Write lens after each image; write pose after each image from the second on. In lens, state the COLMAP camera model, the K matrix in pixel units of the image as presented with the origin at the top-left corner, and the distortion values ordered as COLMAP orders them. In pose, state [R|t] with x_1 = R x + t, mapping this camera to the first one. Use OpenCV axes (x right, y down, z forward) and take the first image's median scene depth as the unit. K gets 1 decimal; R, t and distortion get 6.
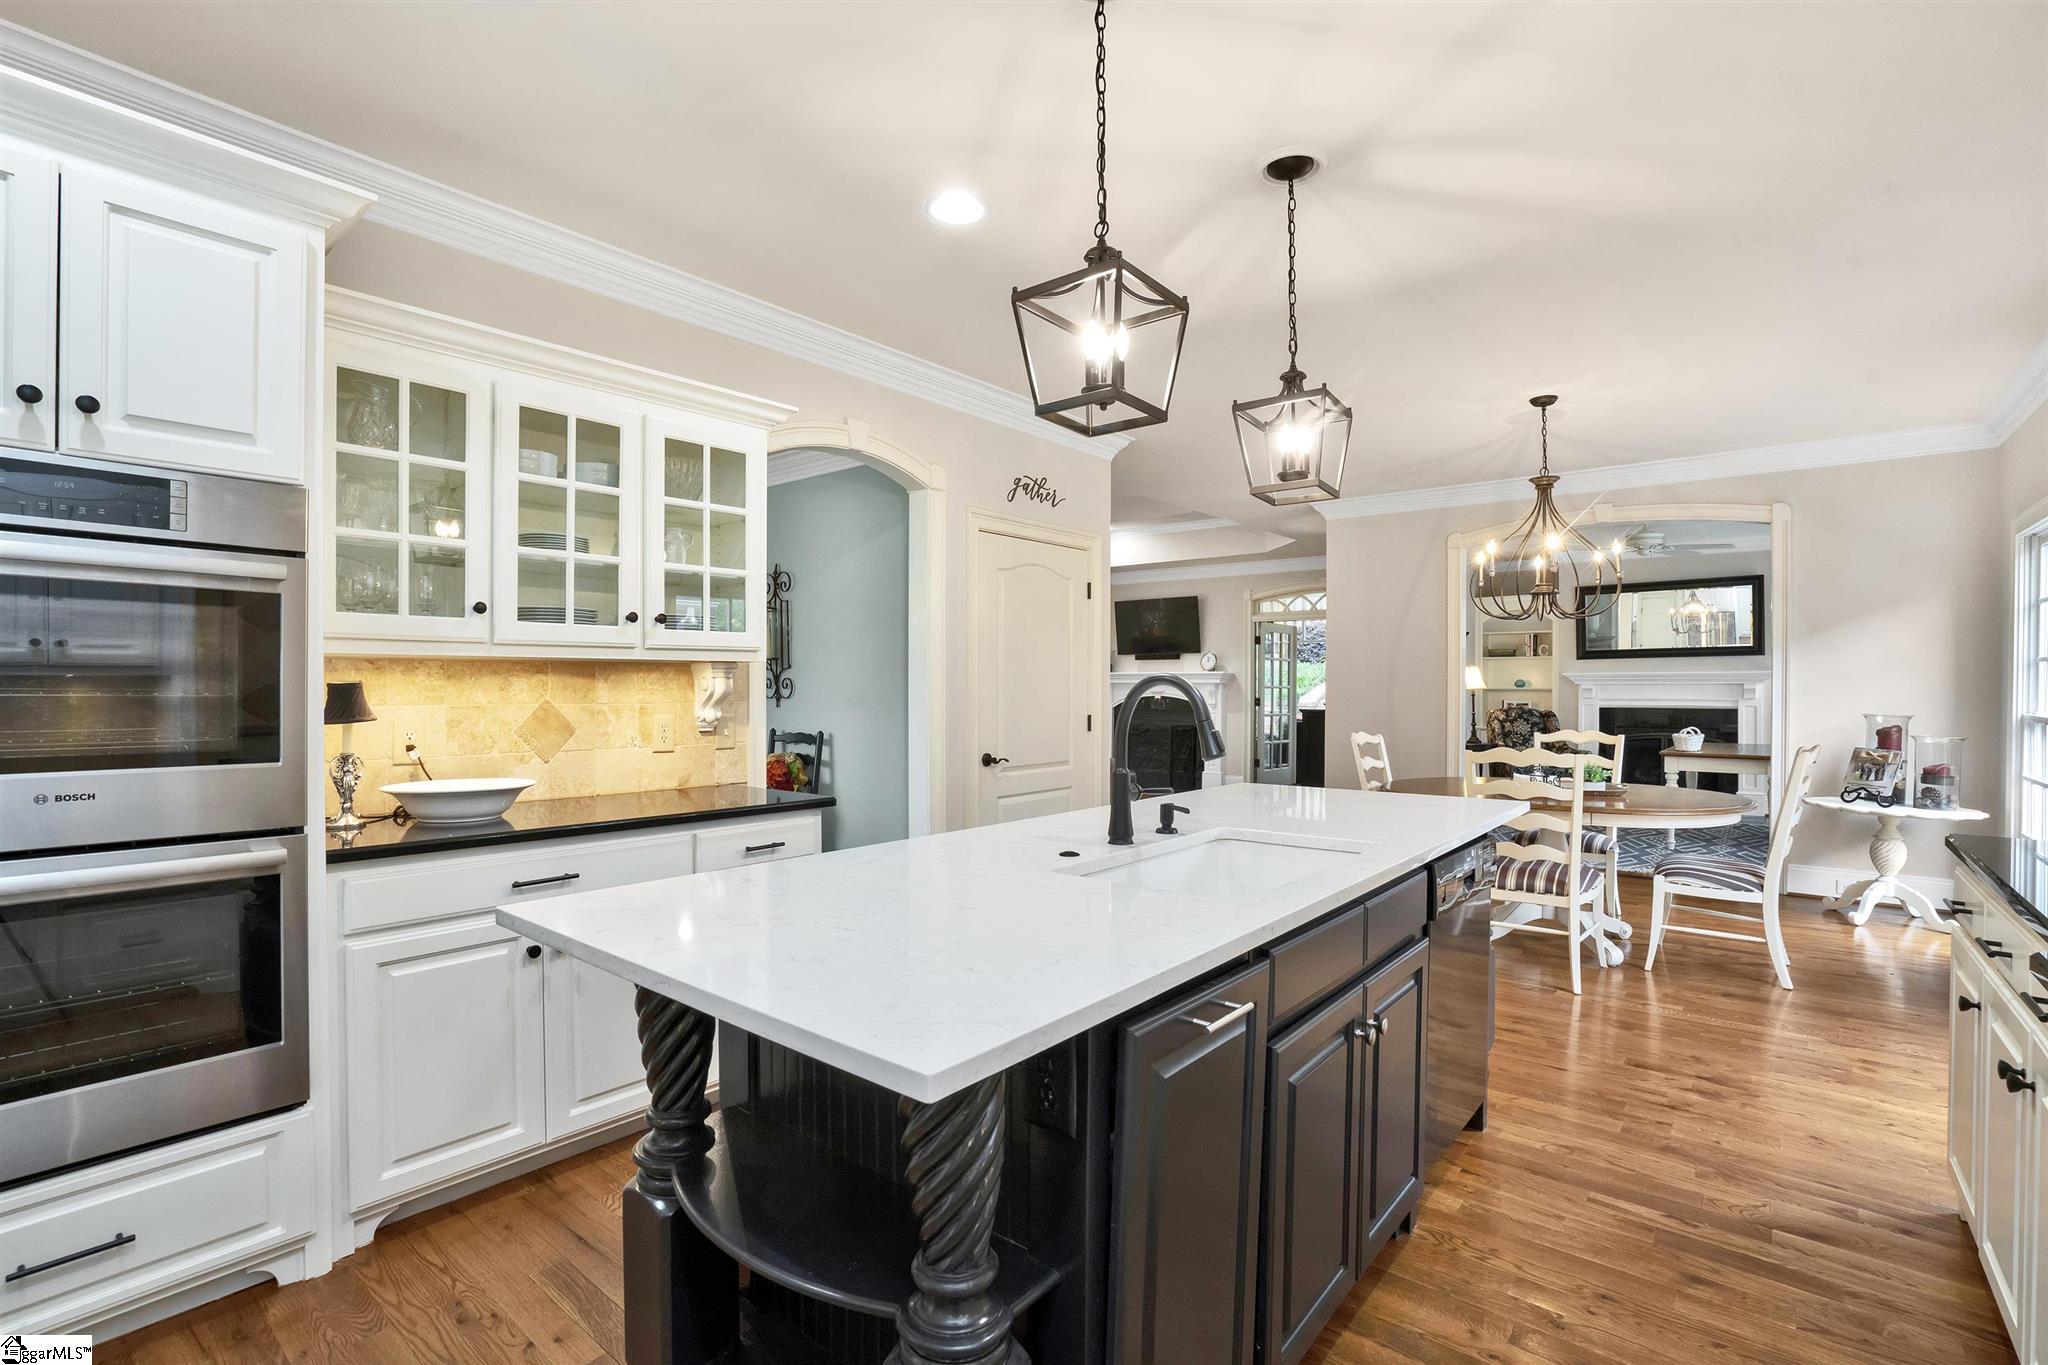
lens RADIAL K [[971.6, 0, 1026.6], [0, 971.6, 689.4], [0, 0, 1]] dist [0.000650, 0.001024]
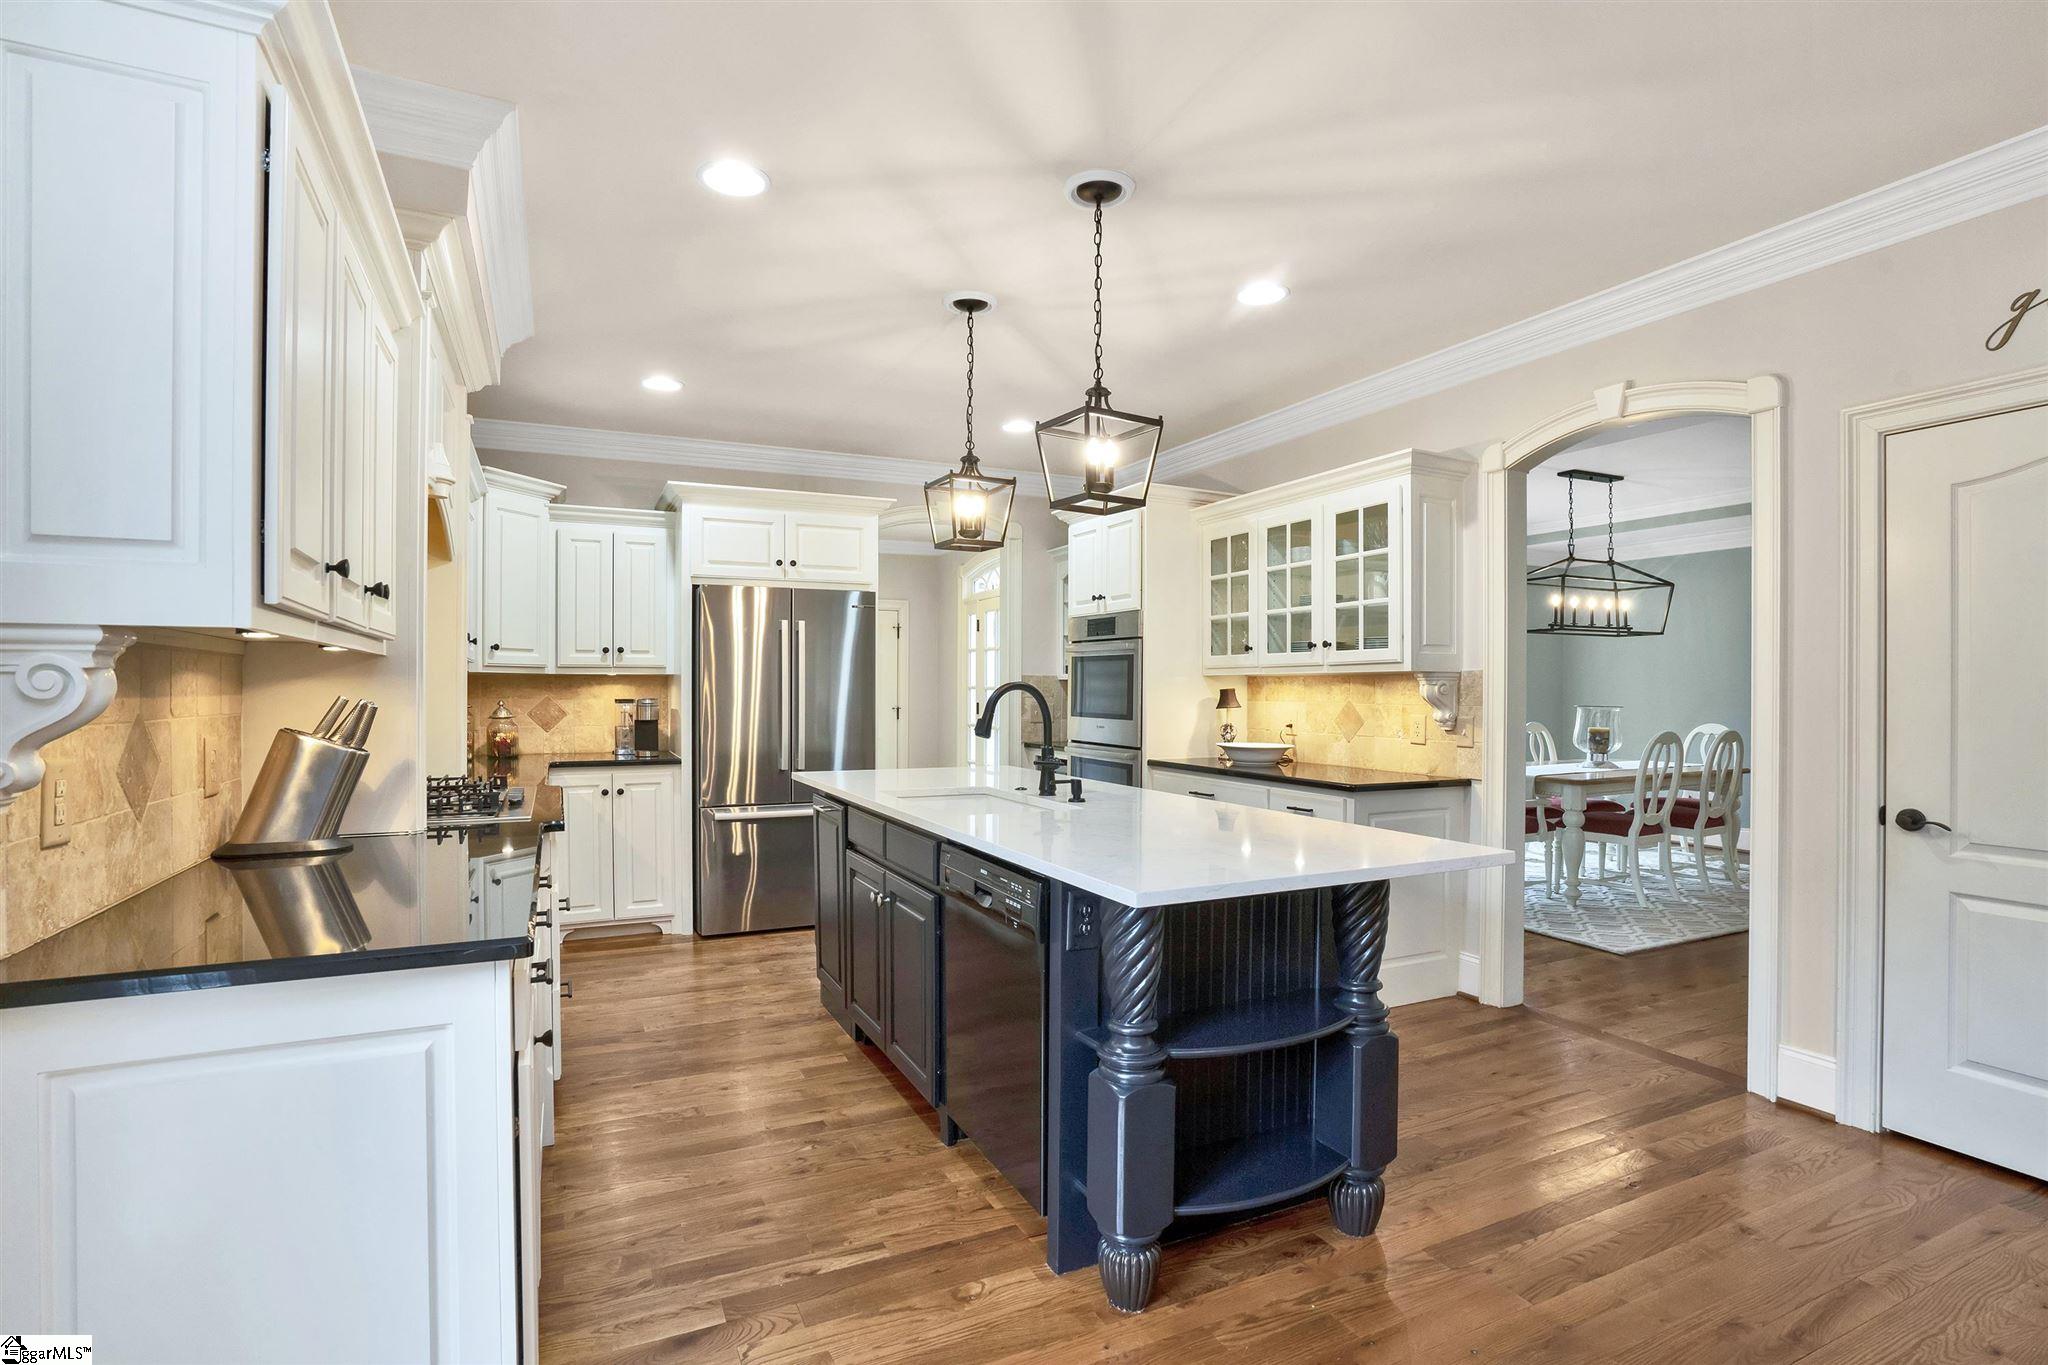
lens RADIAL K [[950.6, 0, 1047.7], [0, 950.6, 689.1], [0, 0, 1]] dist [-0.069506, 0.017151]
pose [[-0.416282, -0.010256, -0.909177, 1.126235], [-0.016507, 0.999857, -0.003720, 0.006658], [0.909085, 0.013460, -0.416392, 1.288741]]
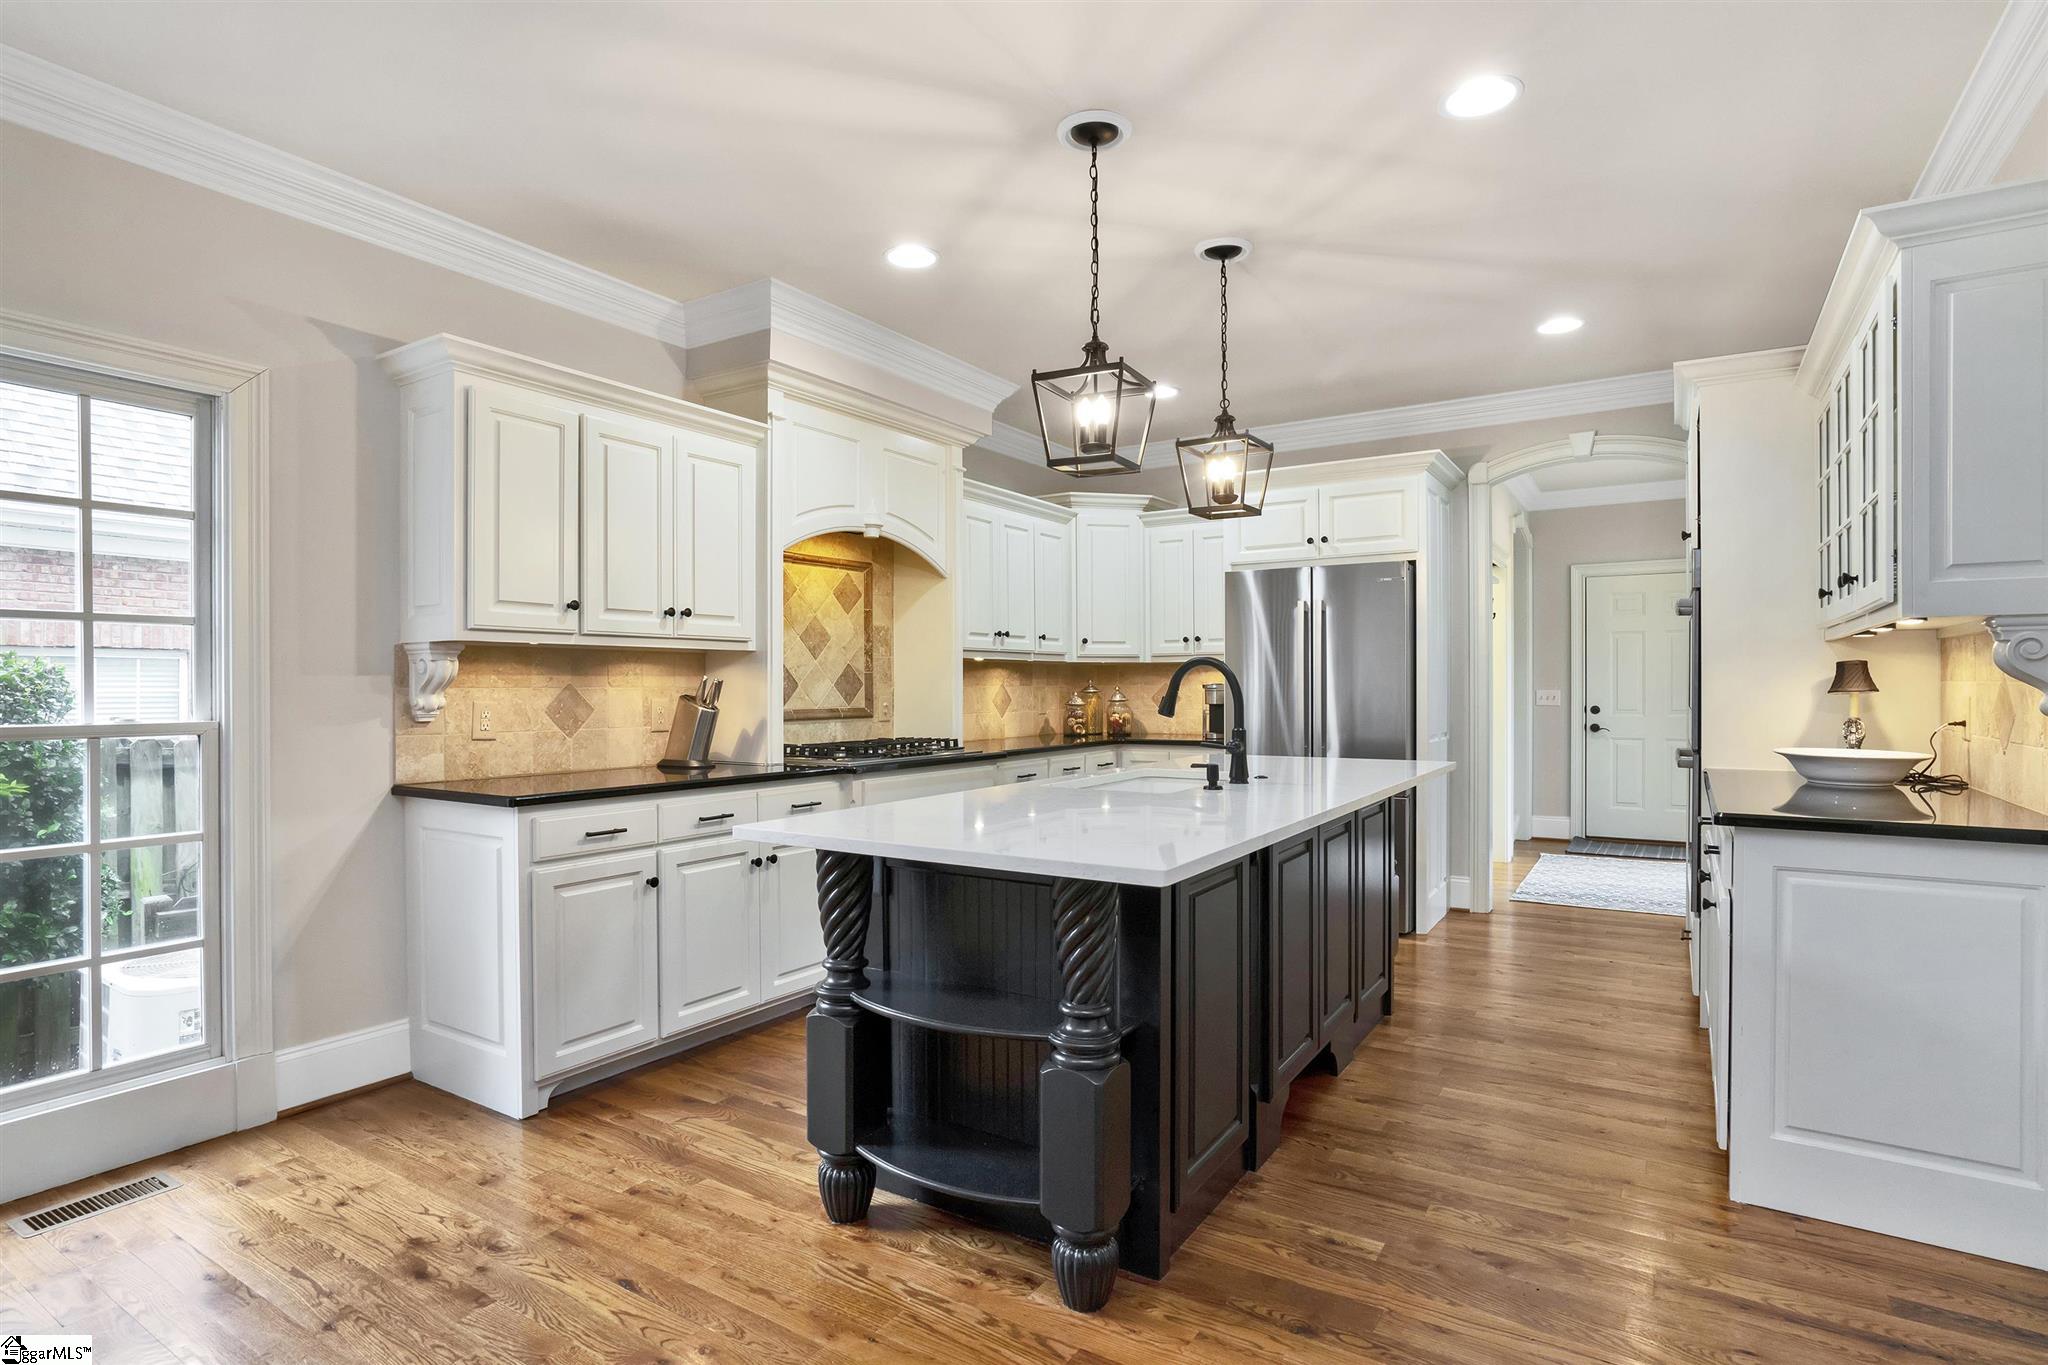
lens RADIAL K [[1040.6, 0, 1016.0], [0, 1040.6, 685.1], [0, 0, 1]] dist [-0.023467, 0.000643]
pose [[-0.992048, -0.004326, -0.125783, 0.447269], [-0.005589, 0.999937, 0.009689, 0.015647], [0.125734, 0.010315, -0.992010, 1.910052]]
